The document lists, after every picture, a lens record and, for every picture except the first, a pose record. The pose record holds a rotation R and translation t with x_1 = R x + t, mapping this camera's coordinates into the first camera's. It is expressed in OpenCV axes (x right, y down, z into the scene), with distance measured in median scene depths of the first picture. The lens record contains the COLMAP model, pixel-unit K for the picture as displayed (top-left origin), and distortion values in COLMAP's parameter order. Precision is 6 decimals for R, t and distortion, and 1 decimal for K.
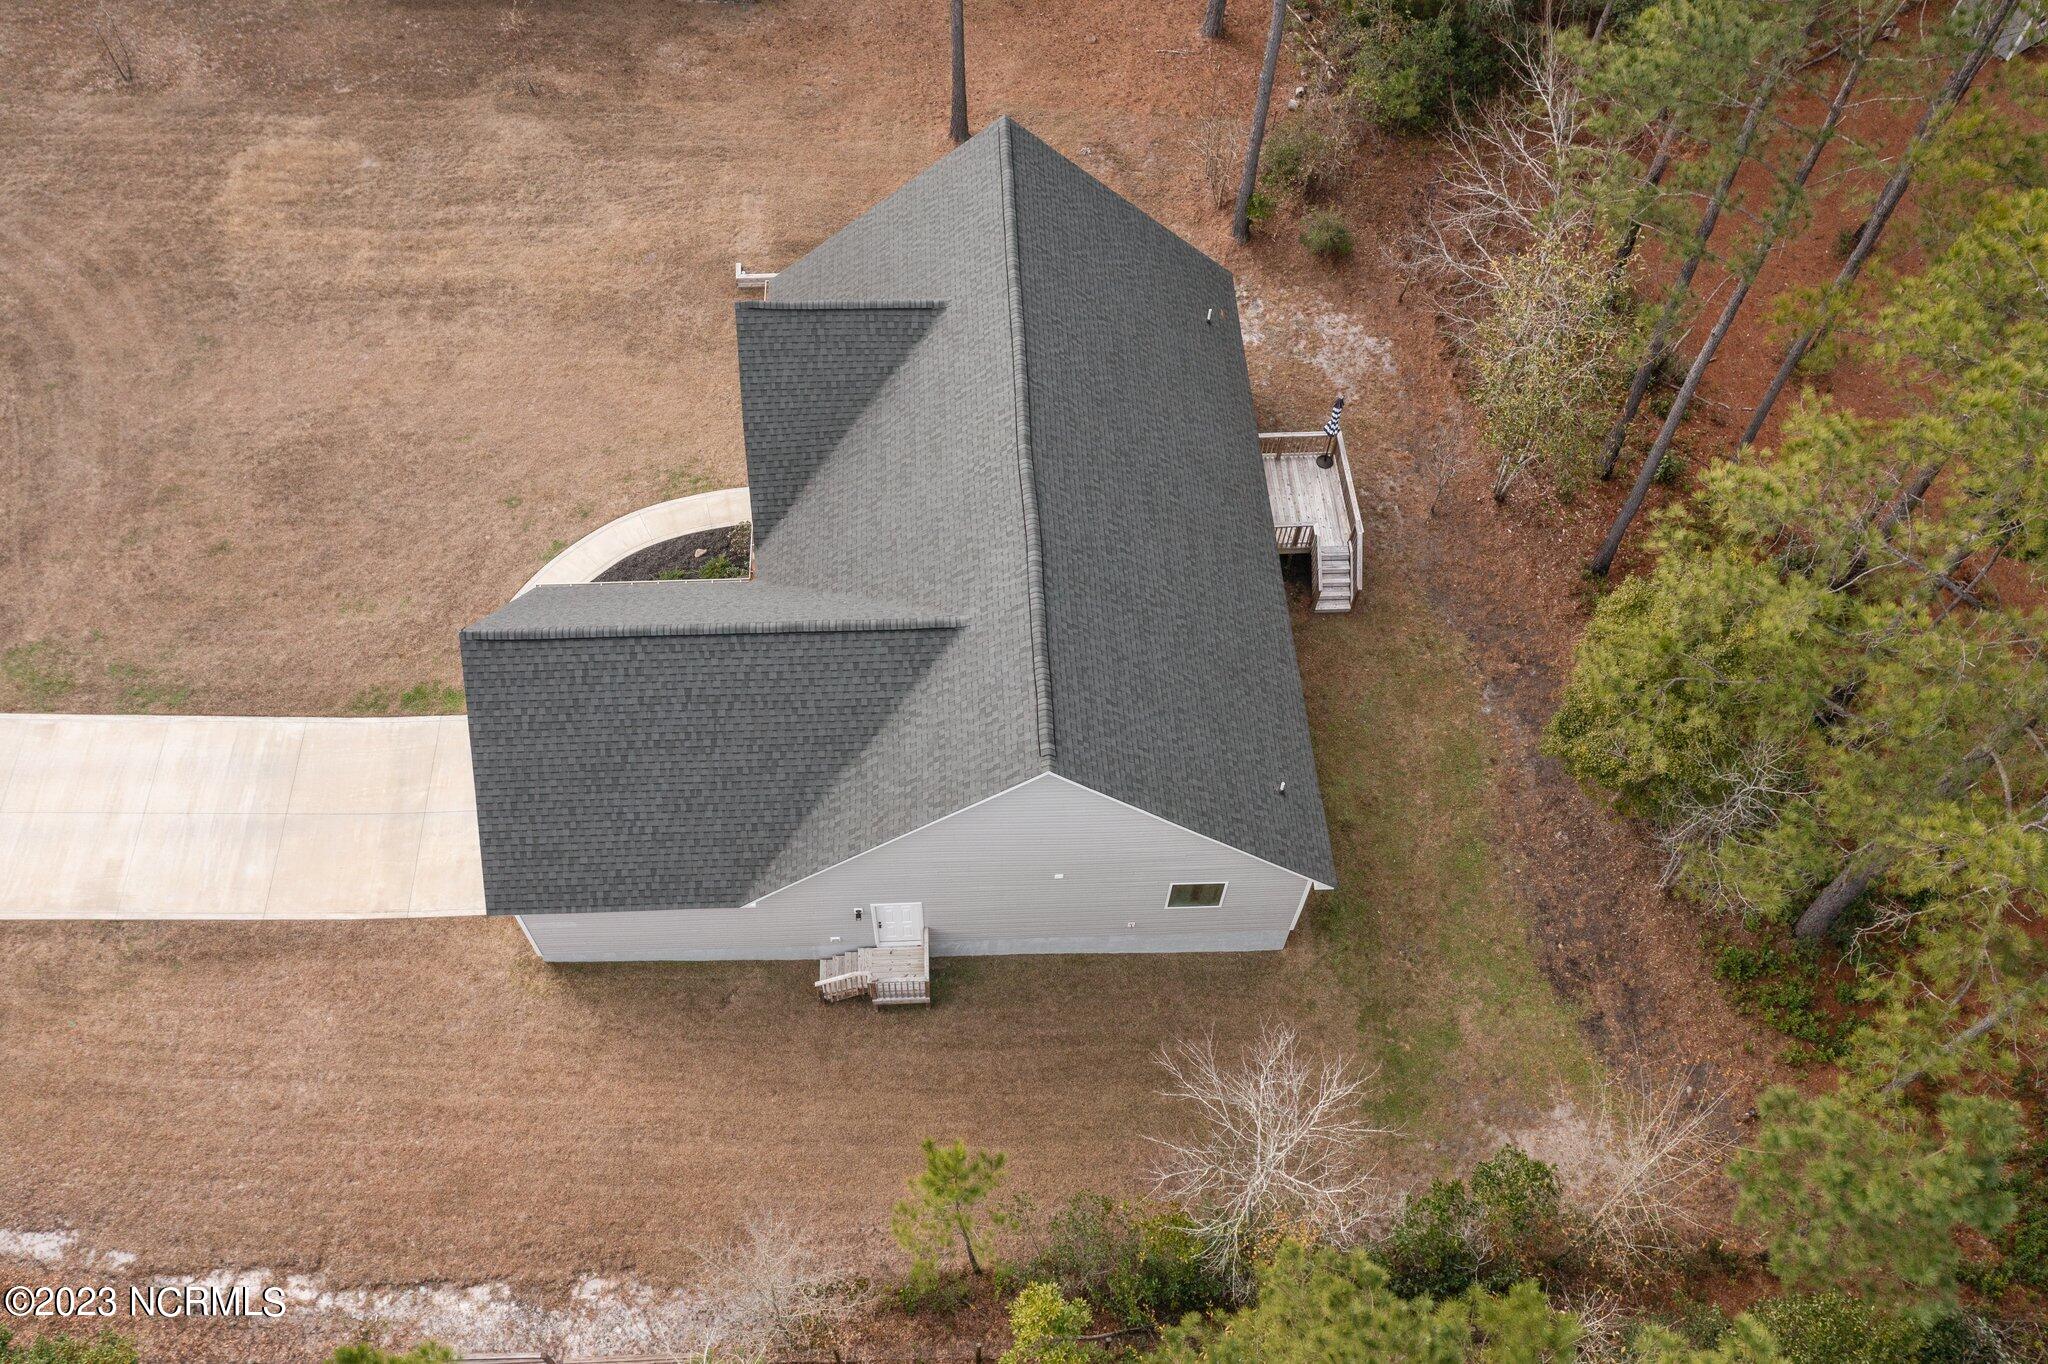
lens RADIAL K [[1616.2, 0, 1024.4], [0, 1616.2, 683.1], [0, 0, 1]] dist [-0.001992, 0.007101]
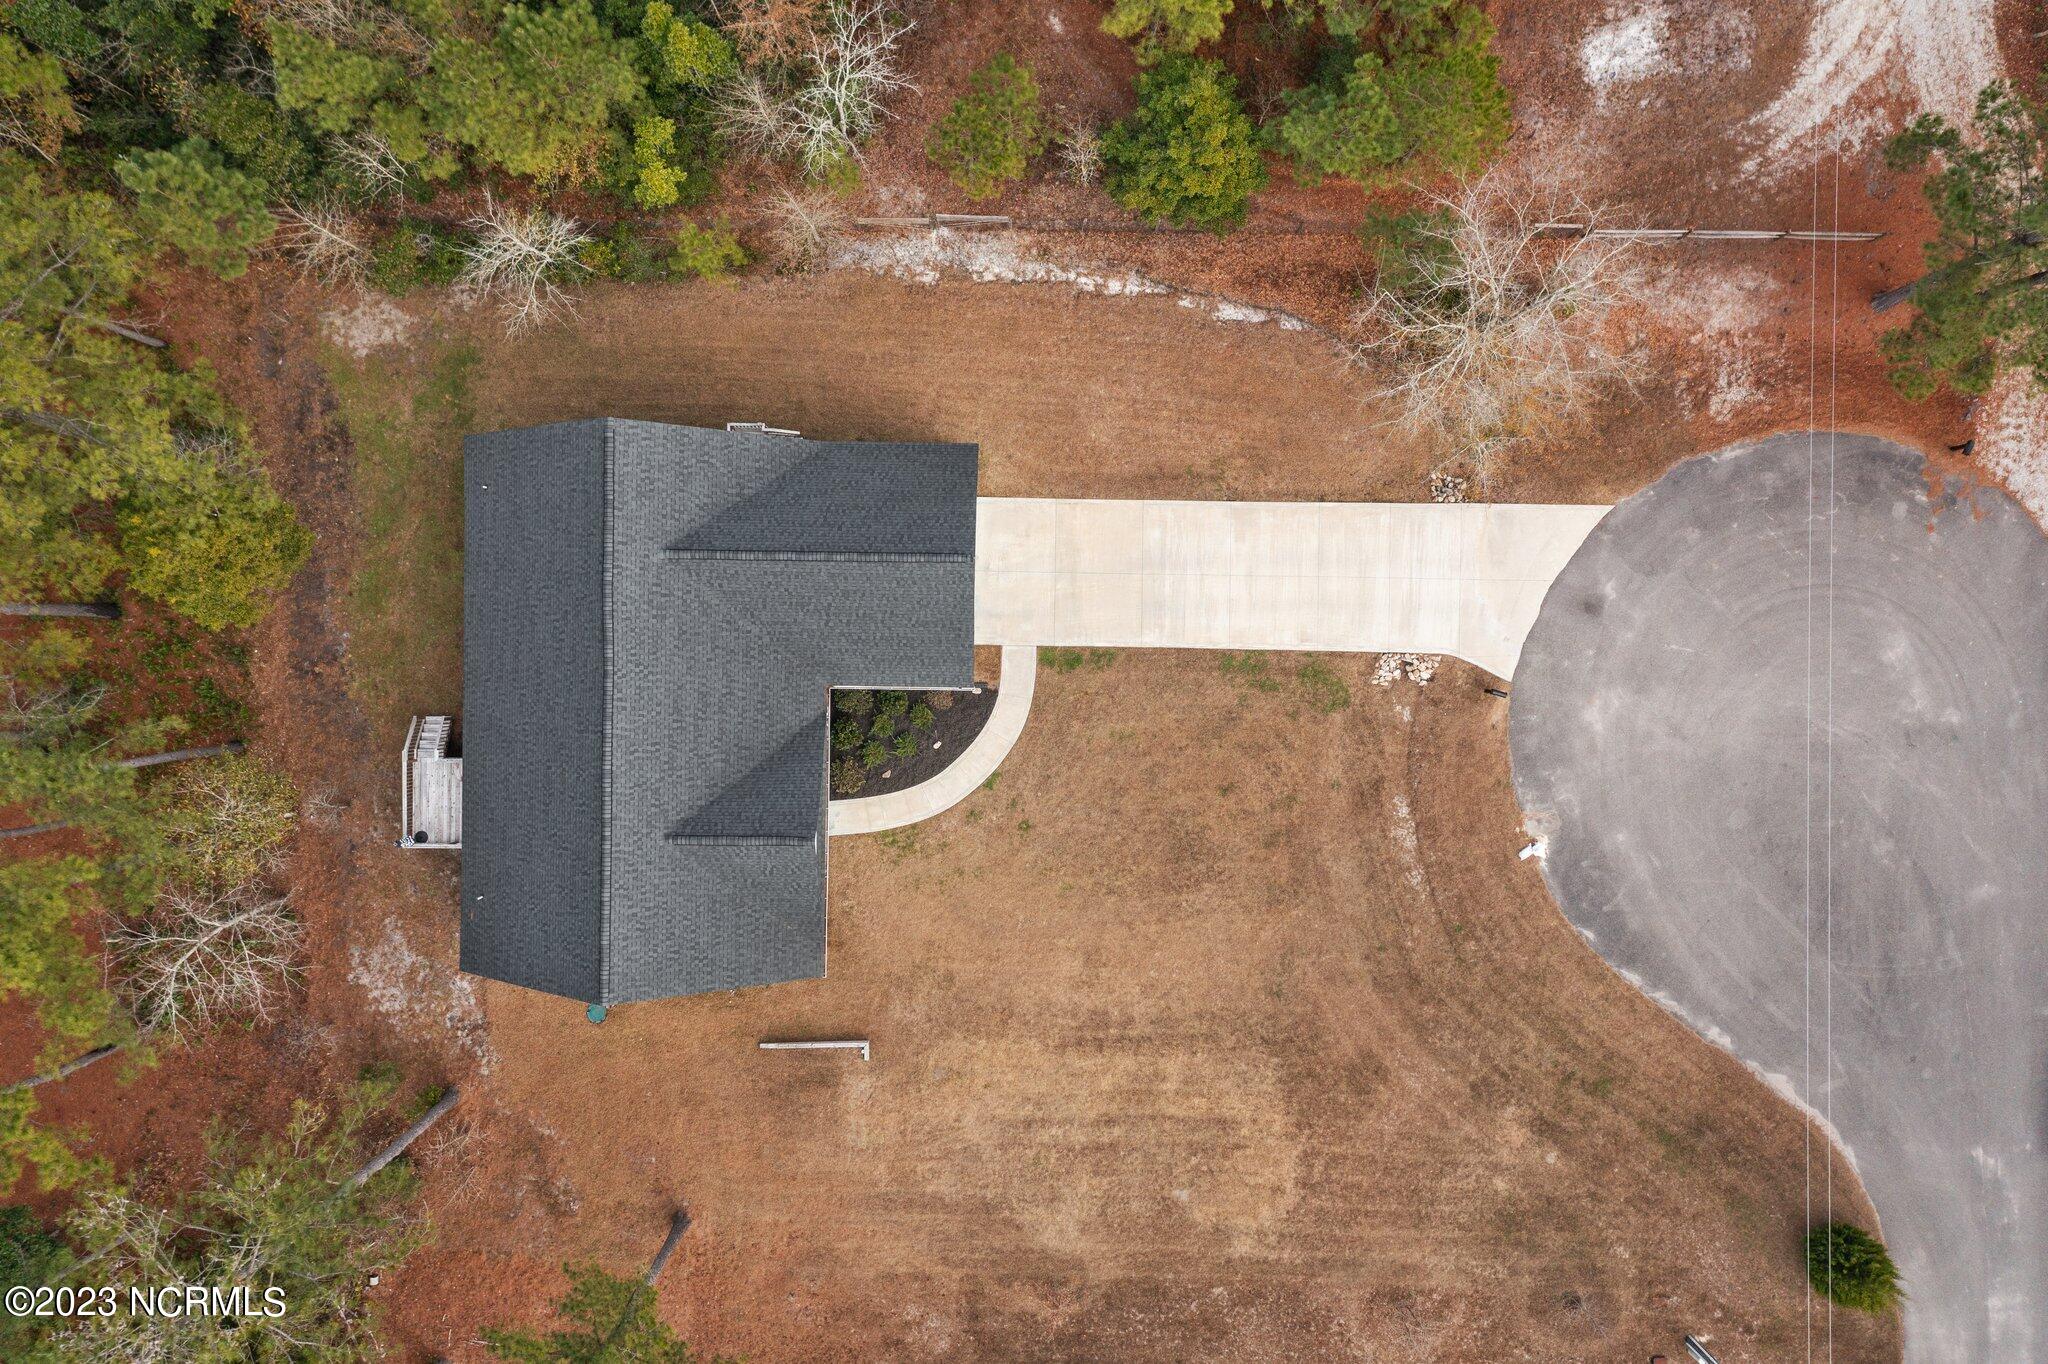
lens RADIAL K [[1616.9, 0, 1015.8], [0, 1616.9, 679.7], [0, 0, 1]] dist [-0.001486, 0.000905]
pose [[-0.997712, -0.062578, -0.025583, -0.272300], [0.039309, -0.844852, 0.533554, -0.755065], [-0.055002, 0.531327, 0.845379, -0.226719]]
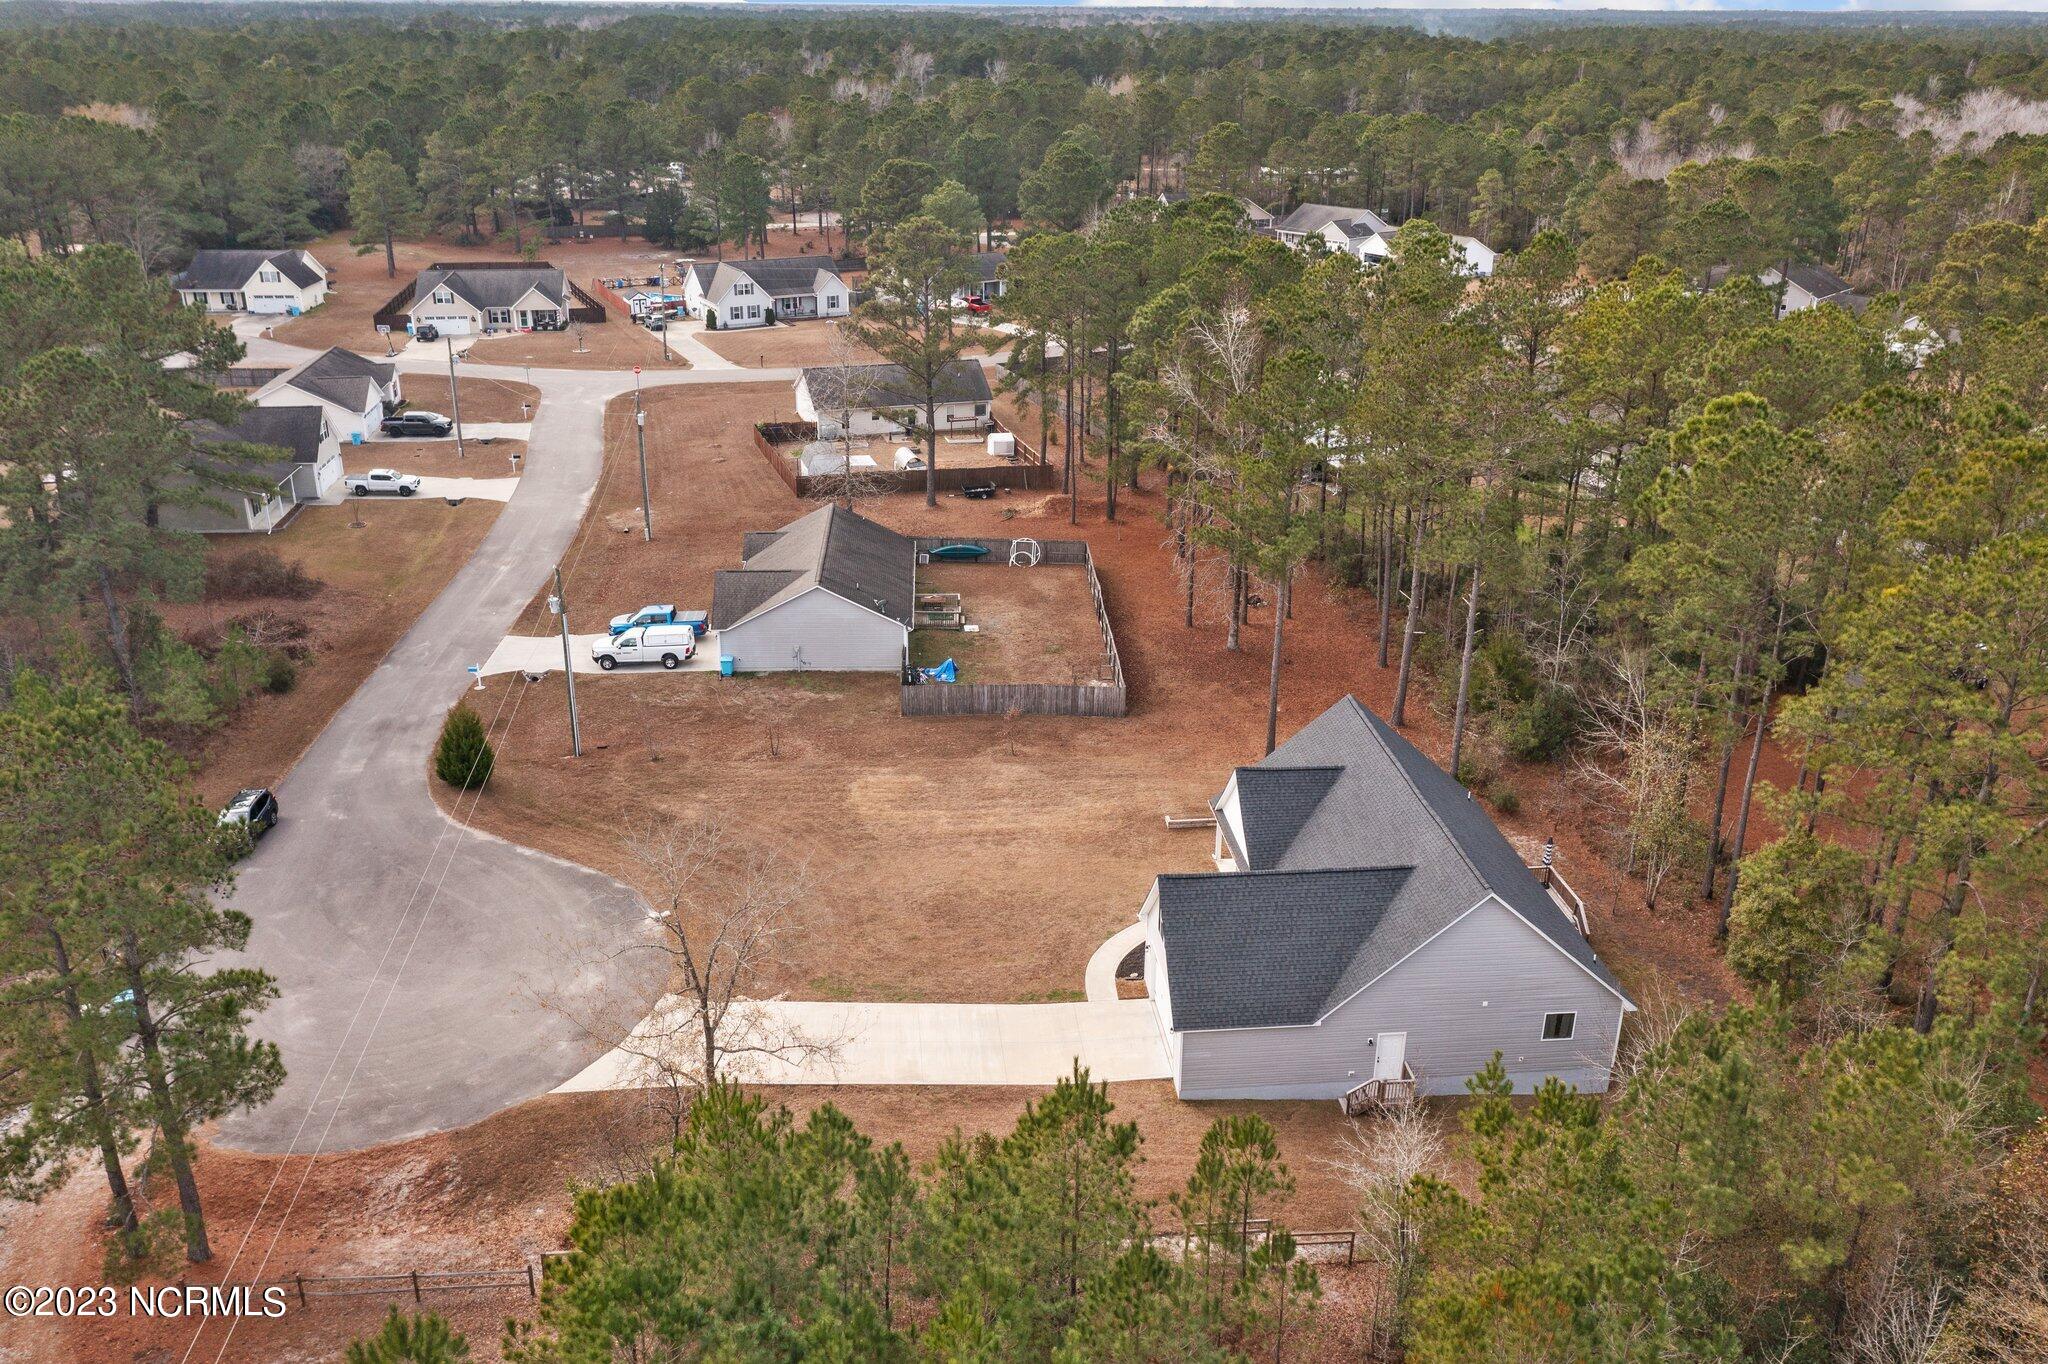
lens RADIAL K [[1634.6, 0, 1035.1], [0, 1634.6, 701.8], [0, 0, 1]] dist [0.005456, 0.001698]
pose [[0.998378, -0.034980, 0.044916, -0.437521], [0.054083, 0.829133, -0.556429, 0.659949], [-0.017778, 0.557956, 0.829680, -0.542518]]
